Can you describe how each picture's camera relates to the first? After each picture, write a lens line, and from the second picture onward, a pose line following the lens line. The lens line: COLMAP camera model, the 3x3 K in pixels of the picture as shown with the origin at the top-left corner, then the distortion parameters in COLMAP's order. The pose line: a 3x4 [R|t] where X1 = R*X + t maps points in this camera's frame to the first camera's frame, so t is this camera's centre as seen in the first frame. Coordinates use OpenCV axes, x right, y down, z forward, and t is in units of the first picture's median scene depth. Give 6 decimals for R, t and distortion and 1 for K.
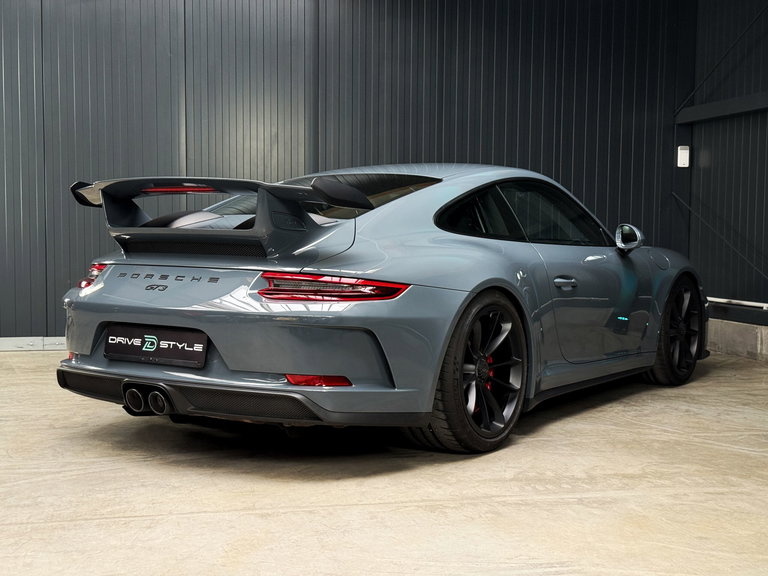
lens RADIAL K [[1067.0, 0, 384.0], [0, 1067.0, 288.0], [0, 0, 1]] dist [0.127016, -0.073126]
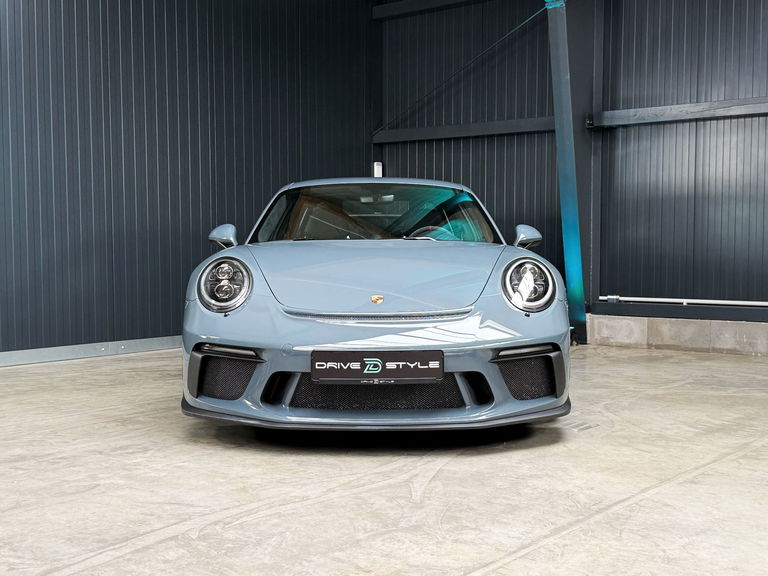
lens RADIAL K [[978.4, 0, 384.0], [0, 978.4, 288.0], [0, 0, 1]] dist [0.168193, -0.334270]
pose [[0.799939, -0.039553, 0.598776, -0.830646], [0.040402, 0.999111, 0.012022, -0.014235], [-0.598720, 0.014575, 0.800826, 0.301100]]
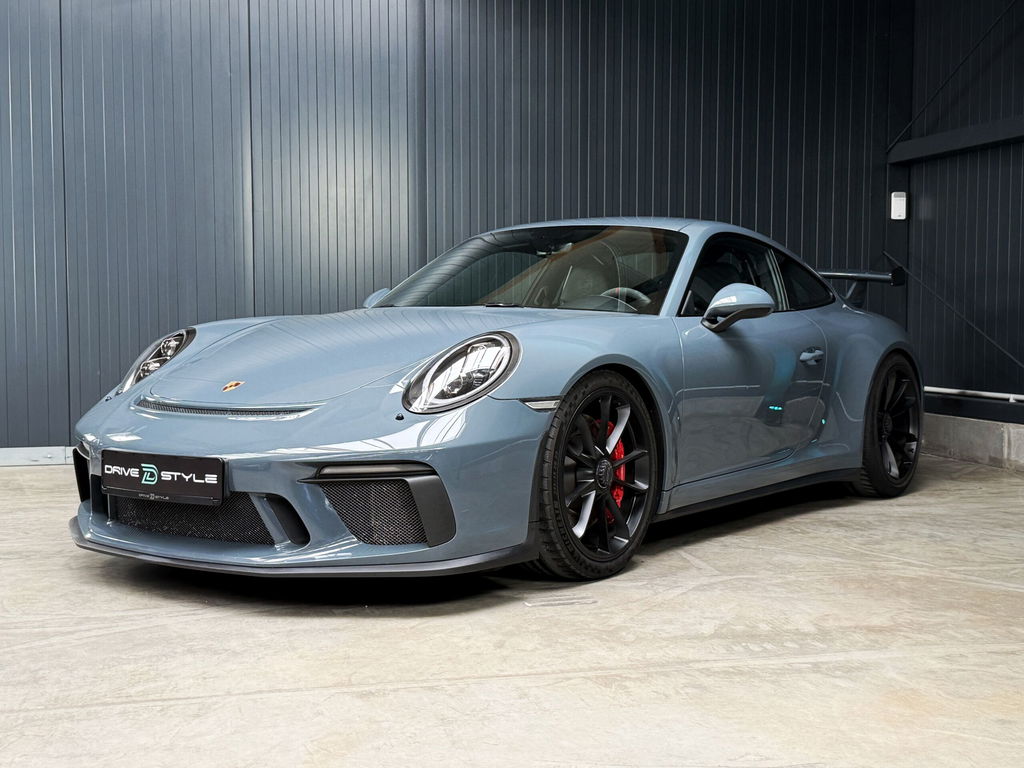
lens RADIAL K [[1304.5, 0, 512.0], [0, 1304.5, 384.0], [0, 0, 1]] dist [0.168193, -0.334270]
pose [[0.999917, -0.009235, 0.008982, -0.019234], [0.009261, 0.999953, -0.002868, 0.013052], [-0.008955, 0.002951, 0.999956, 0.128365]]
